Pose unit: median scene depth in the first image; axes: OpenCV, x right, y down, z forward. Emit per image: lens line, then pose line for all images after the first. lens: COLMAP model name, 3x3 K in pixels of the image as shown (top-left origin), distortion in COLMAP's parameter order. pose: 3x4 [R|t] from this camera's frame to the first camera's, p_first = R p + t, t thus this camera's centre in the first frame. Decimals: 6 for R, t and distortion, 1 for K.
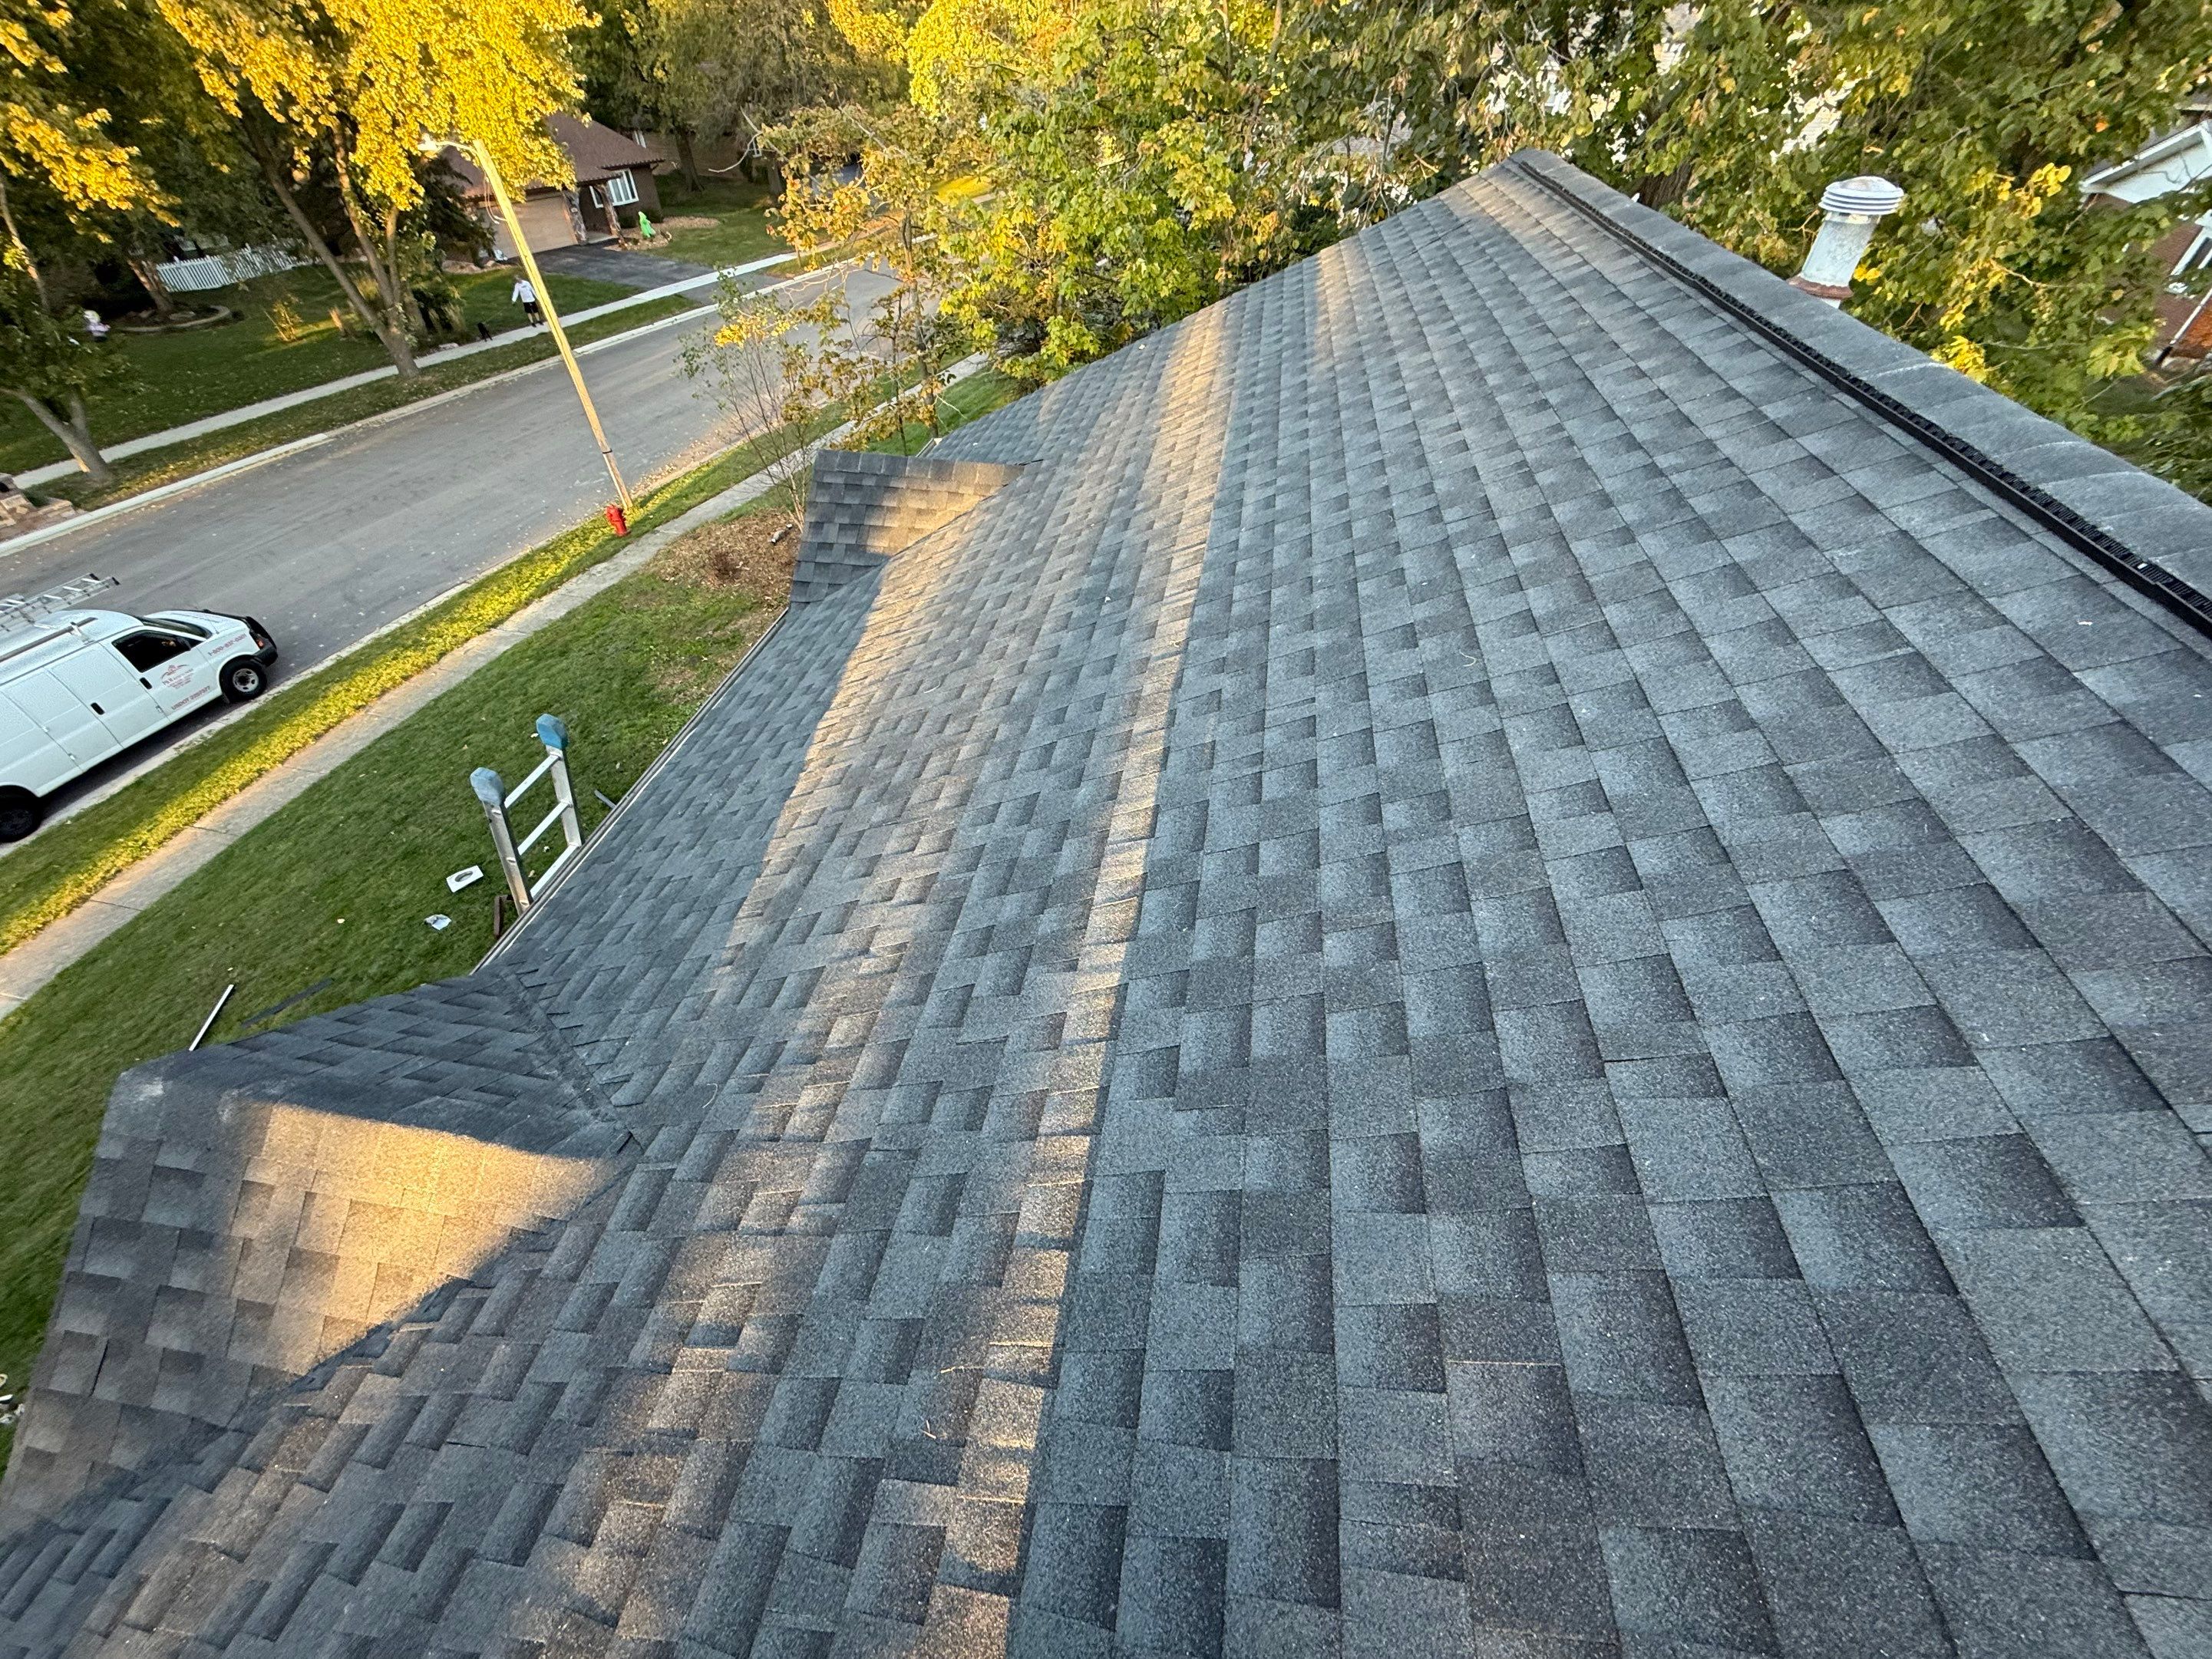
lens RADIAL K [[874.2, 0, 1102.0], [0, 874.2, 826.6], [0, 0, 1]] dist [0.000014, -0.000433]
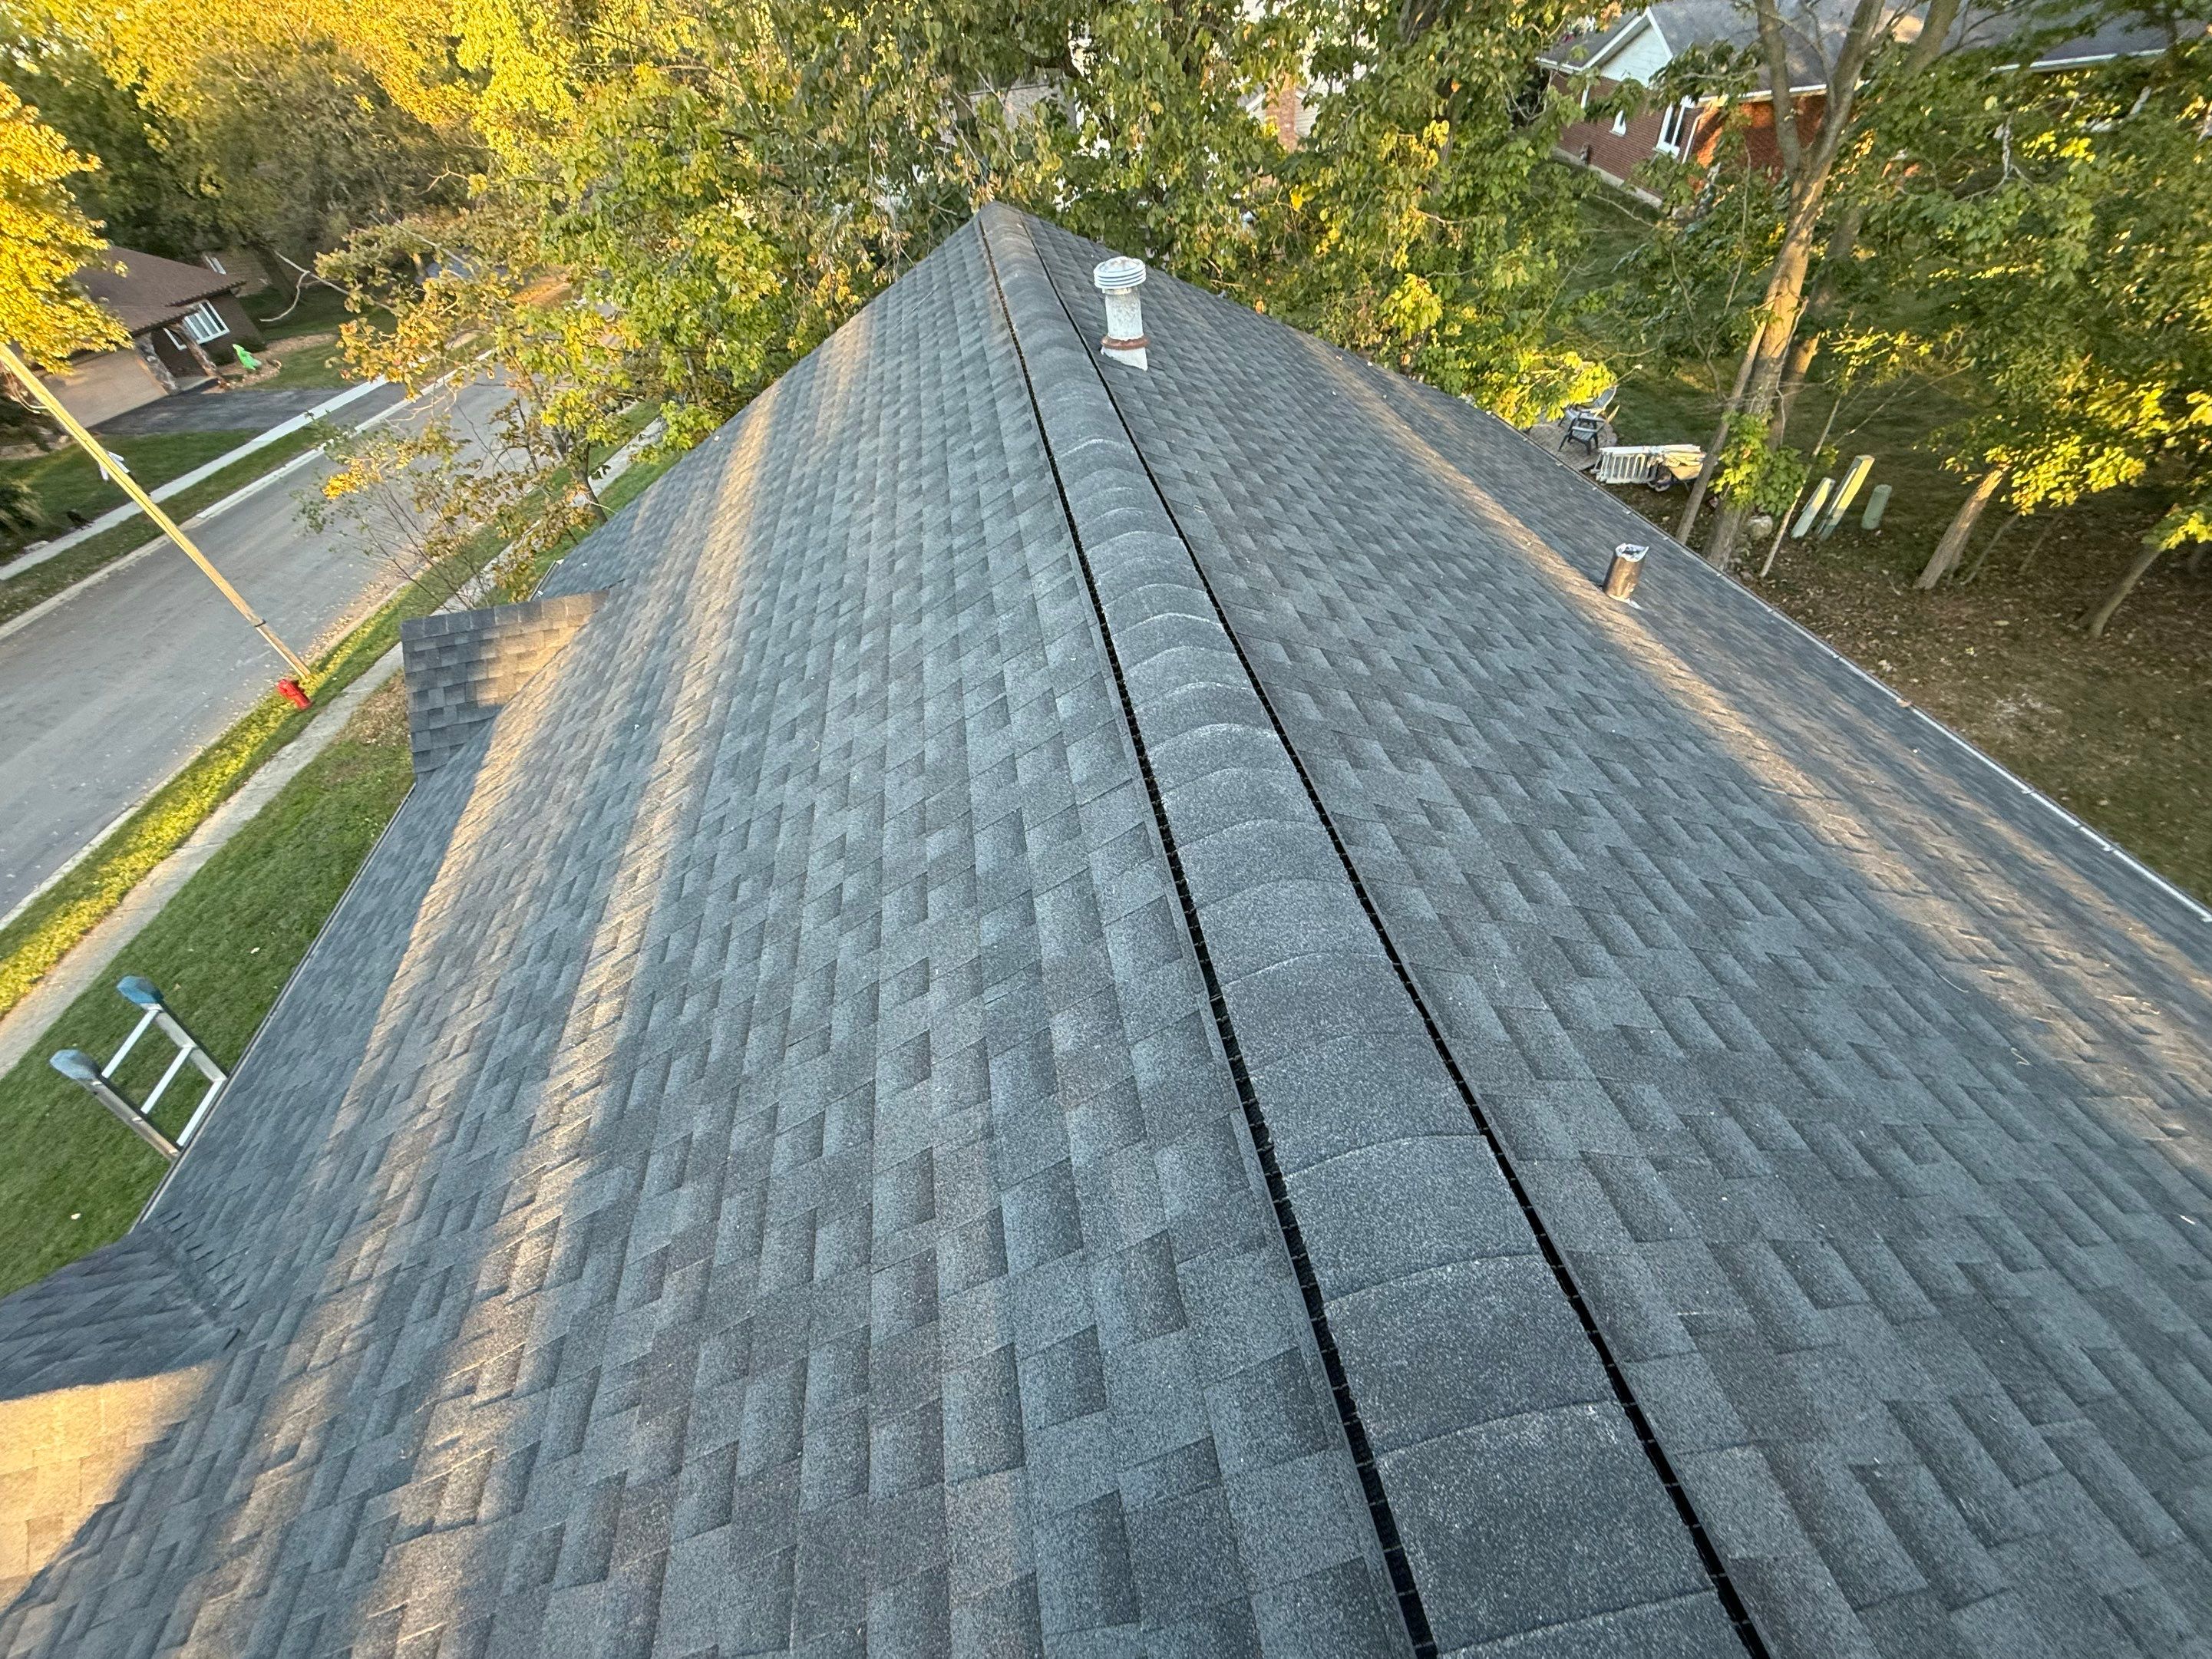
lens RADIAL K [[874.2, 0, 1102.0], [0, 874.2, 826.6], [0, 0, 1]] dist [0.000014, -0.000433]
pose [[0.943823, -0.292531, 0.153697, 0.224582], [0.291100, 0.956149, 0.032252, 0.003167], [-0.156392, 0.014301, 0.987591, -0.135550]]
